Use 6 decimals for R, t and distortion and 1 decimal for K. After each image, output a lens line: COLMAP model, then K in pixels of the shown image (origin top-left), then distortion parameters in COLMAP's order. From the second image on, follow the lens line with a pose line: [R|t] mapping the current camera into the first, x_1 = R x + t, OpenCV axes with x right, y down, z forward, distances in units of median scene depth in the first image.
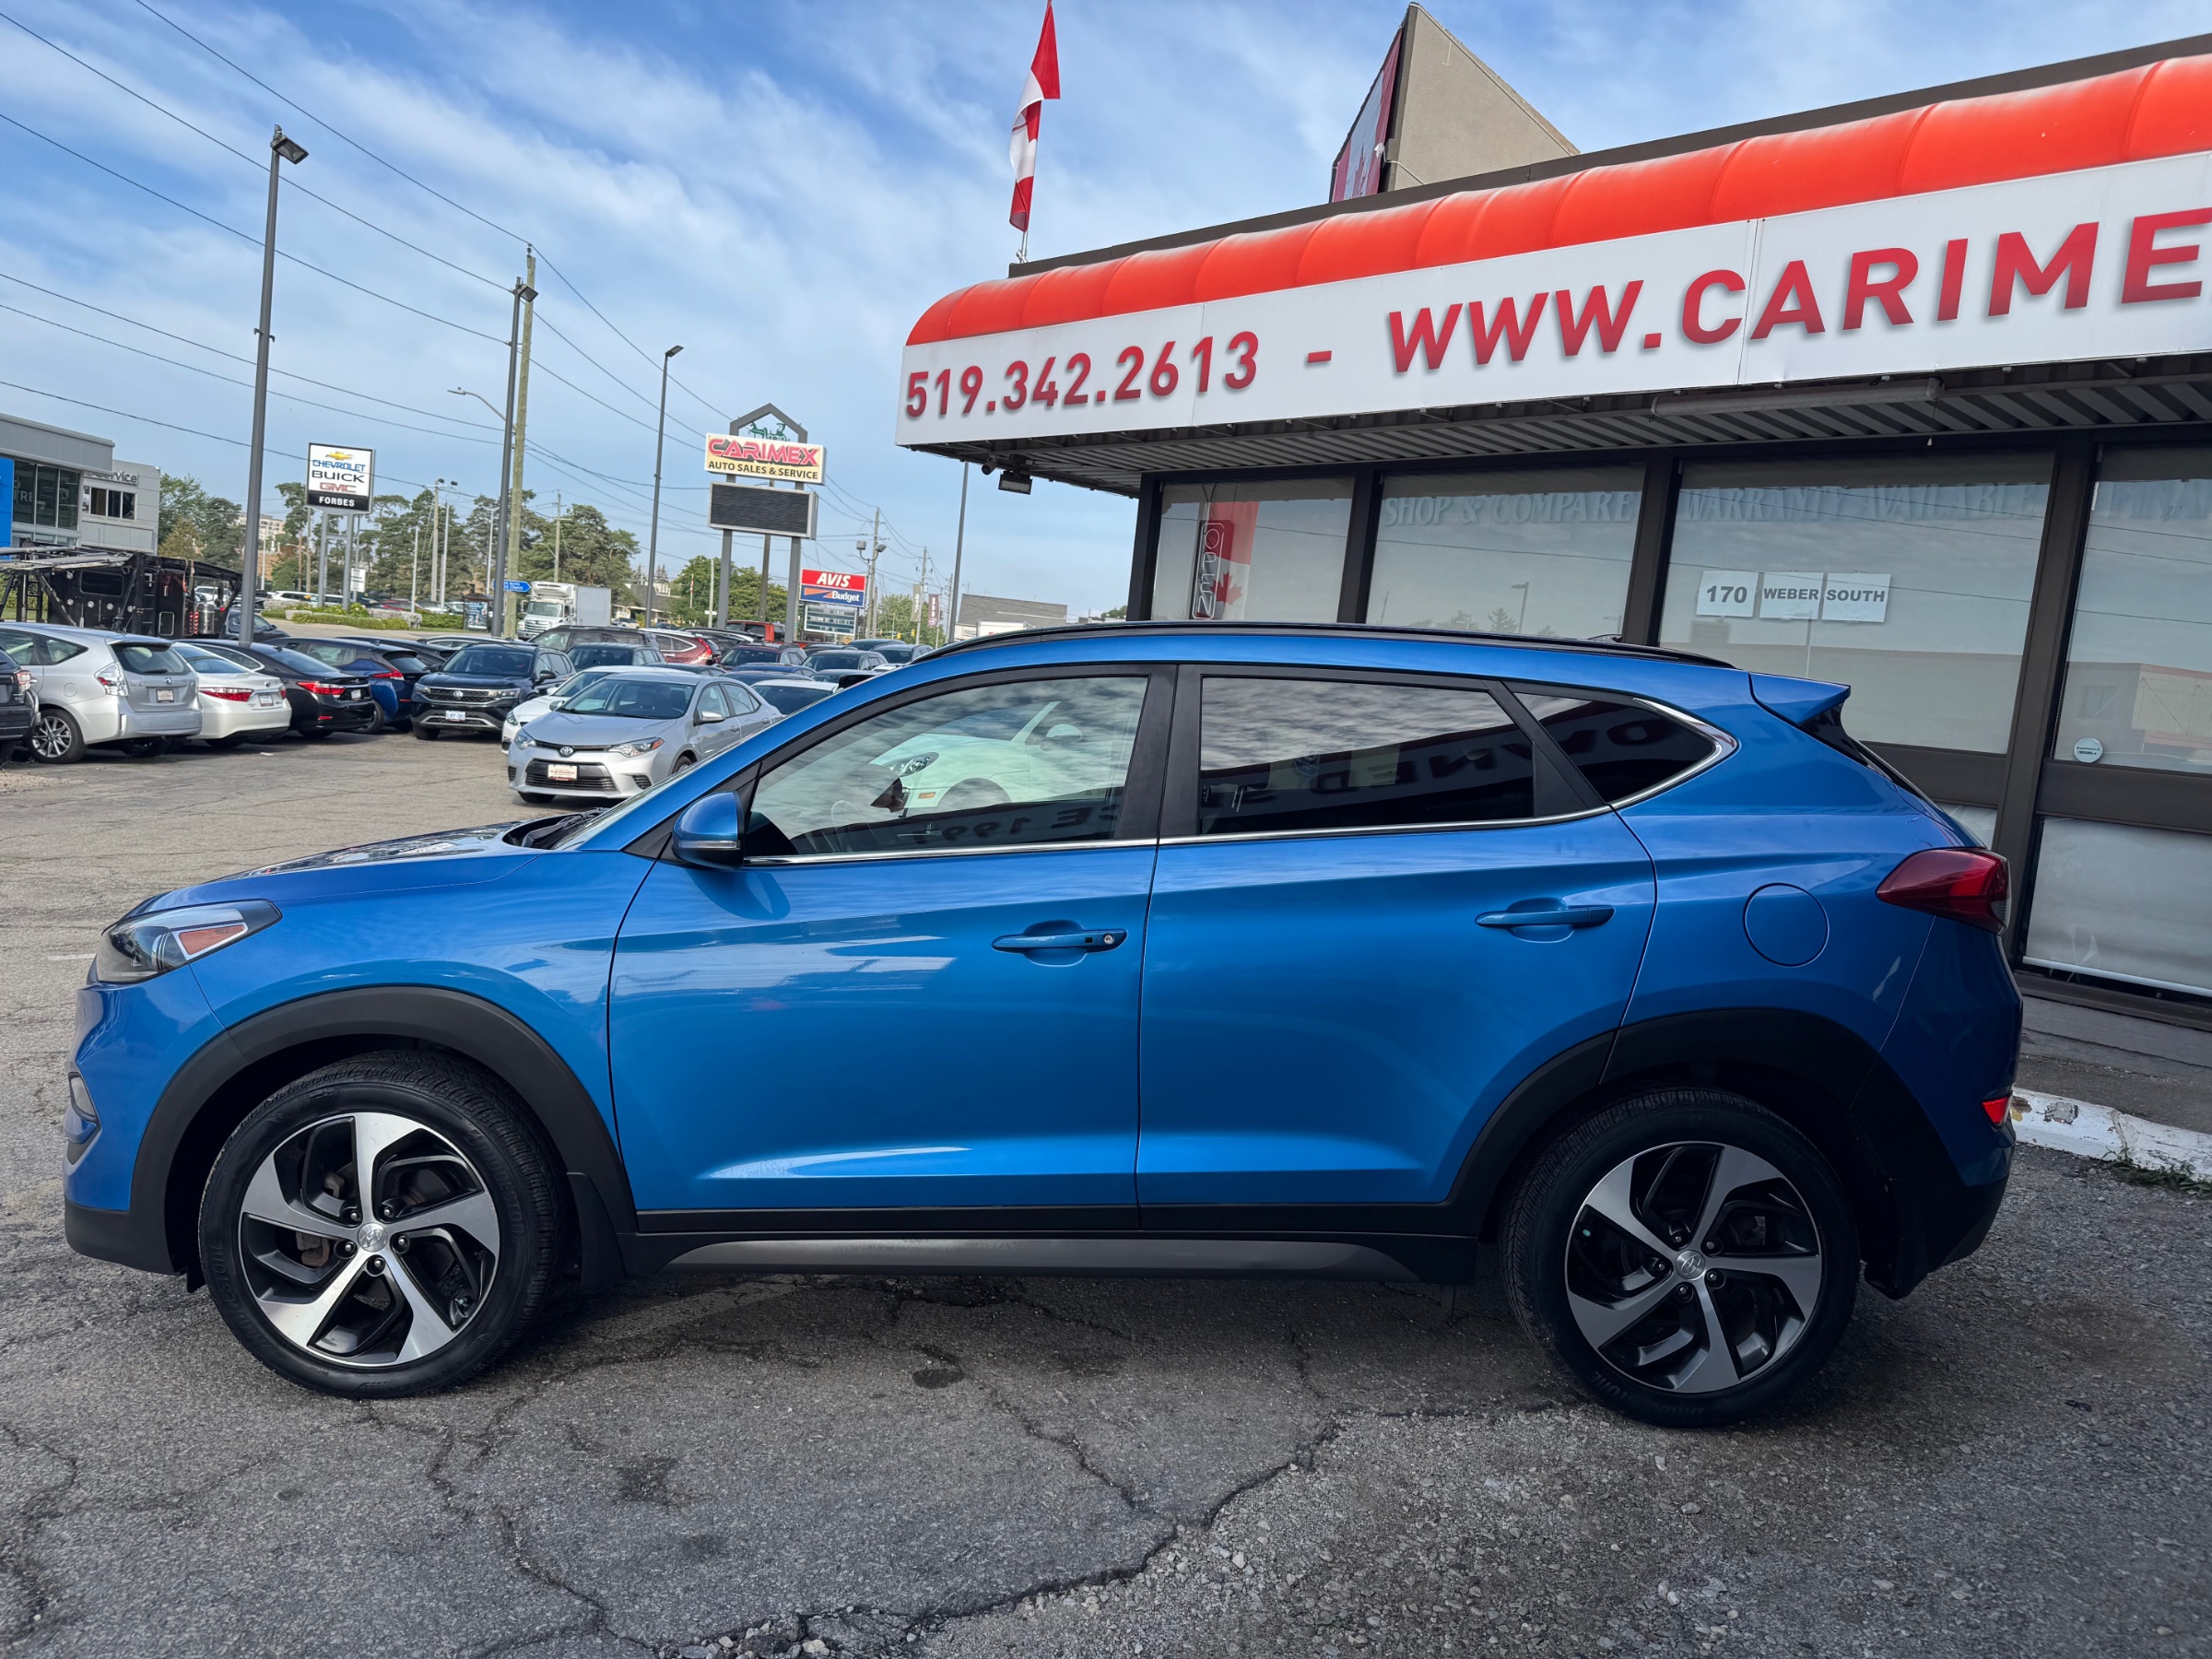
lens RADIAL K [[1573.0, 0, 1112.0], [0, 1573.0, 835.2], [0, 0, 1]] dist [0.010071, -0.009206]
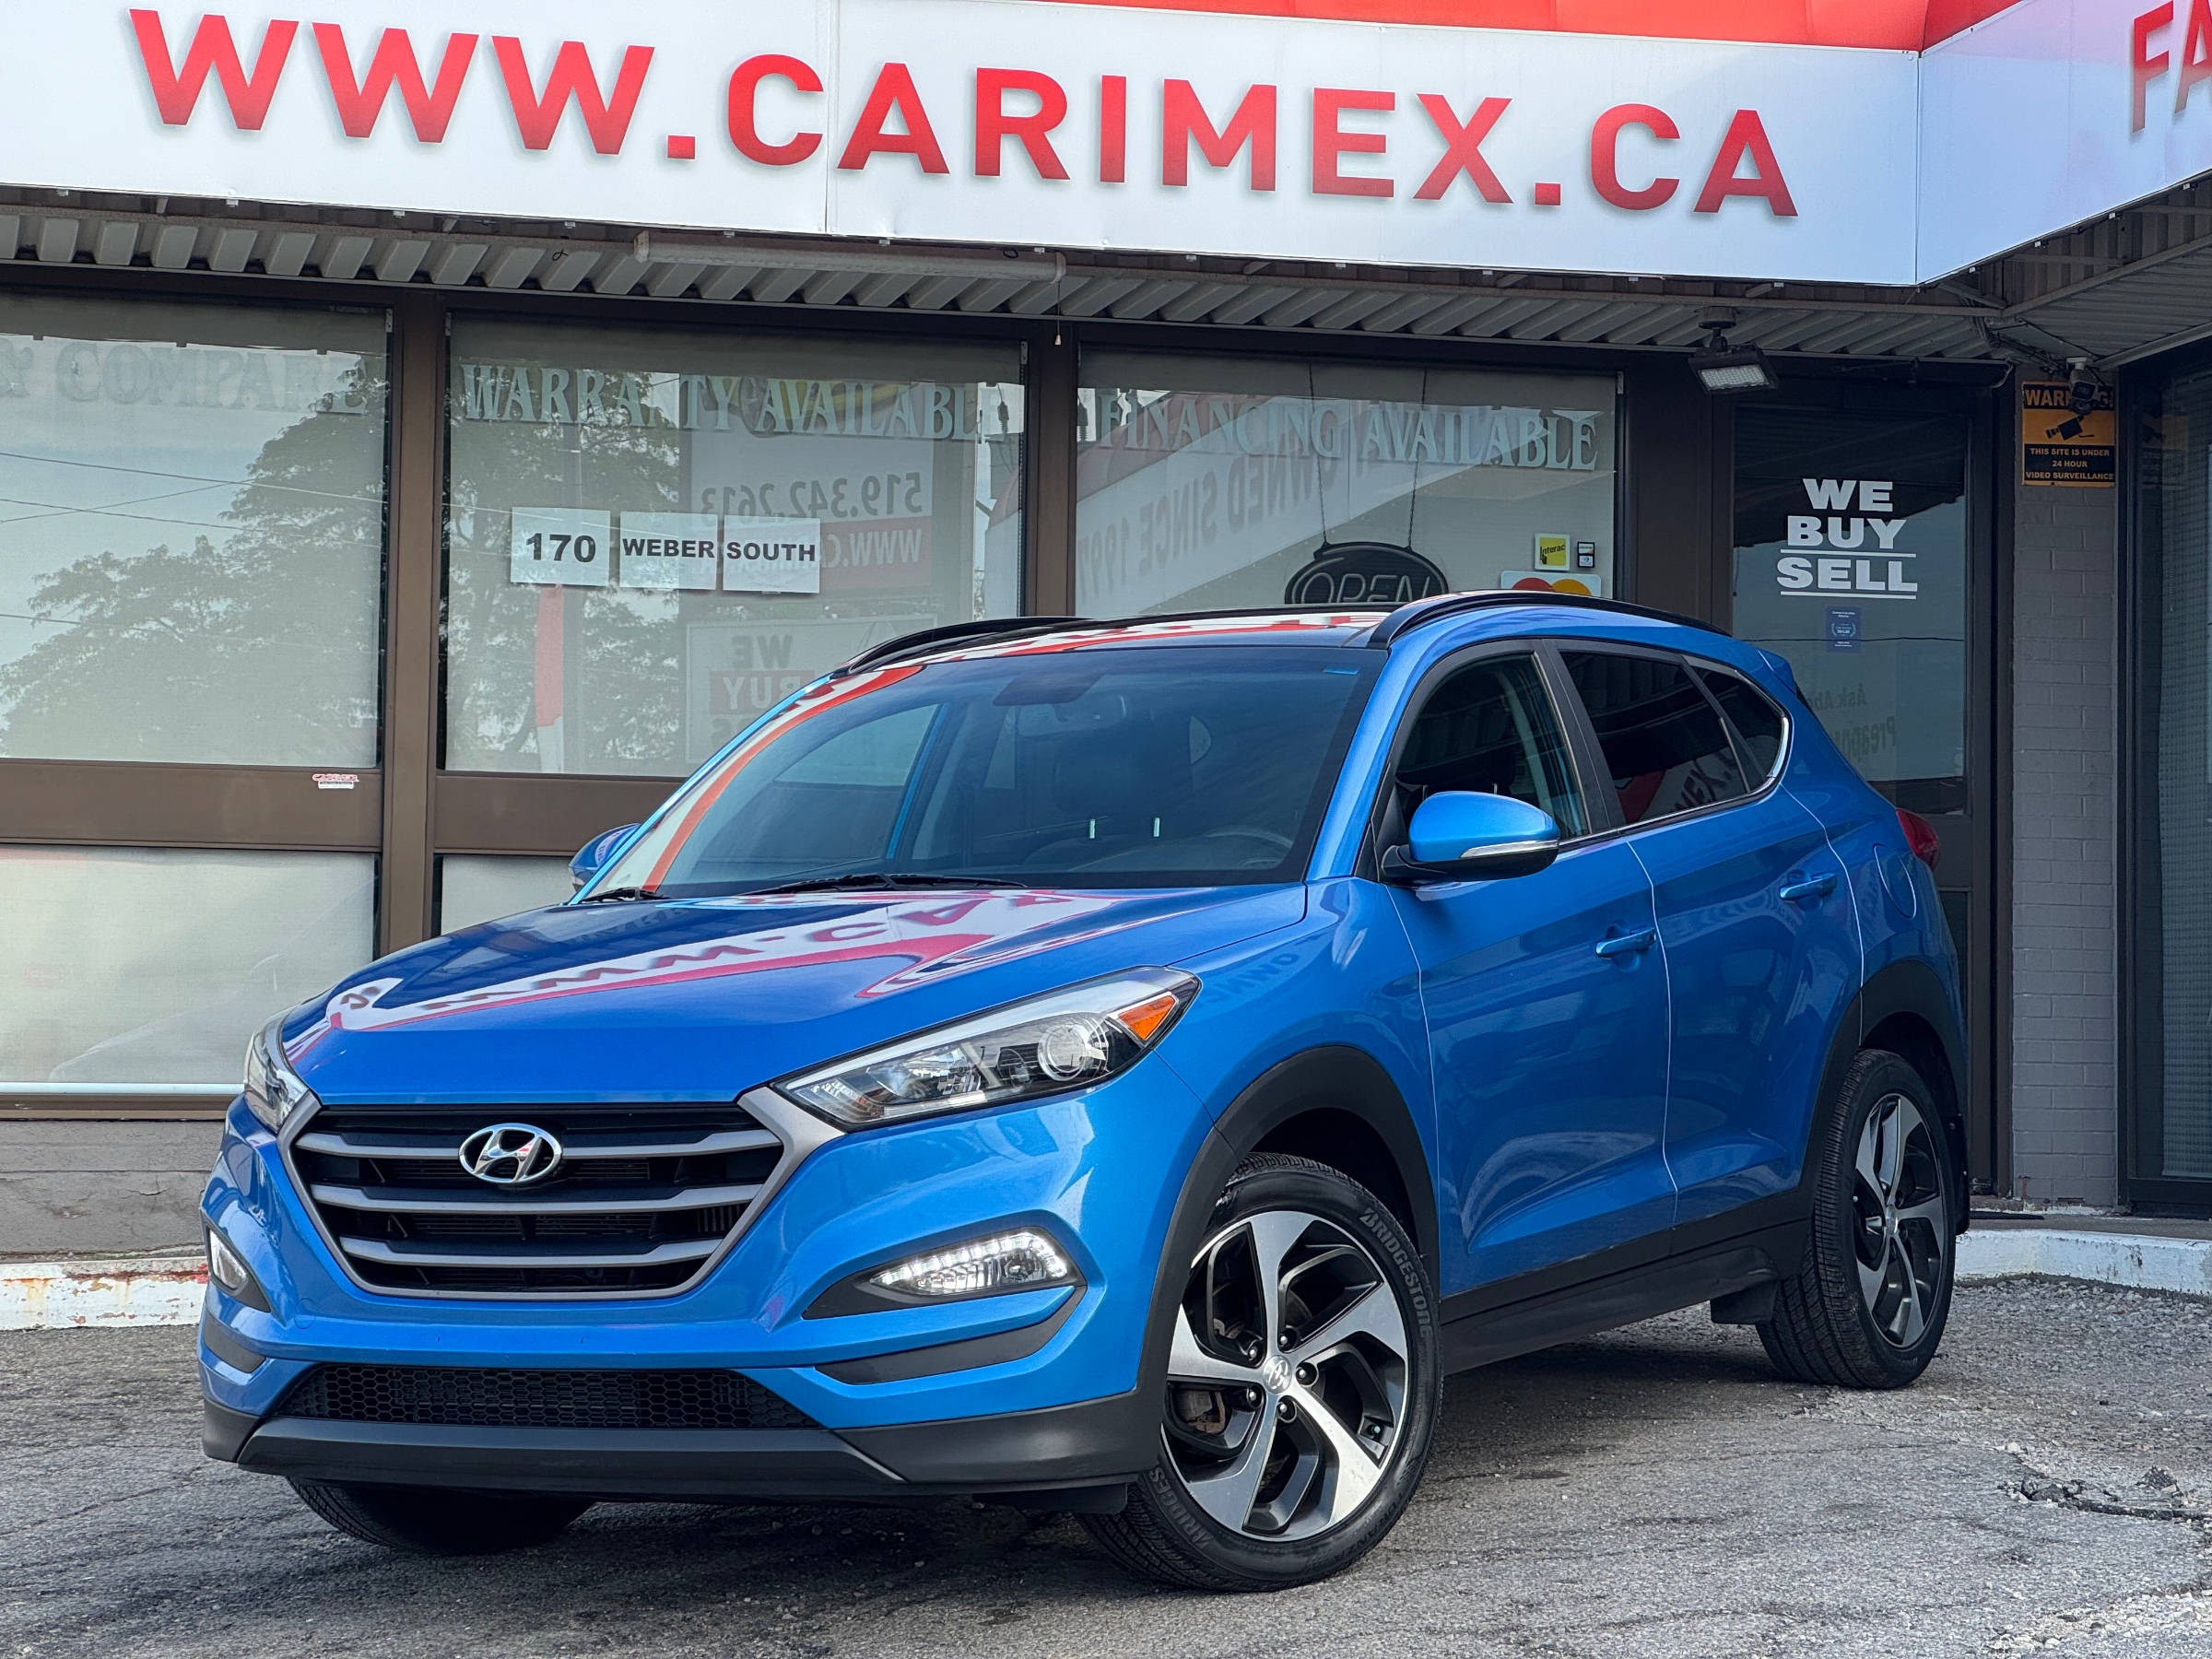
lens RADIAL K [[4983.1, 0, 1106.4], [0, 4983.1, 826.2], [0, 0, 1]] dist [0.278652, 0.000000]
pose [[0.481885, -0.044556, 0.875101, -1.417438], [0.123741, 0.992158, -0.017624, 0.010245], [-0.867453, 0.116778, 0.483620, -0.082206]]
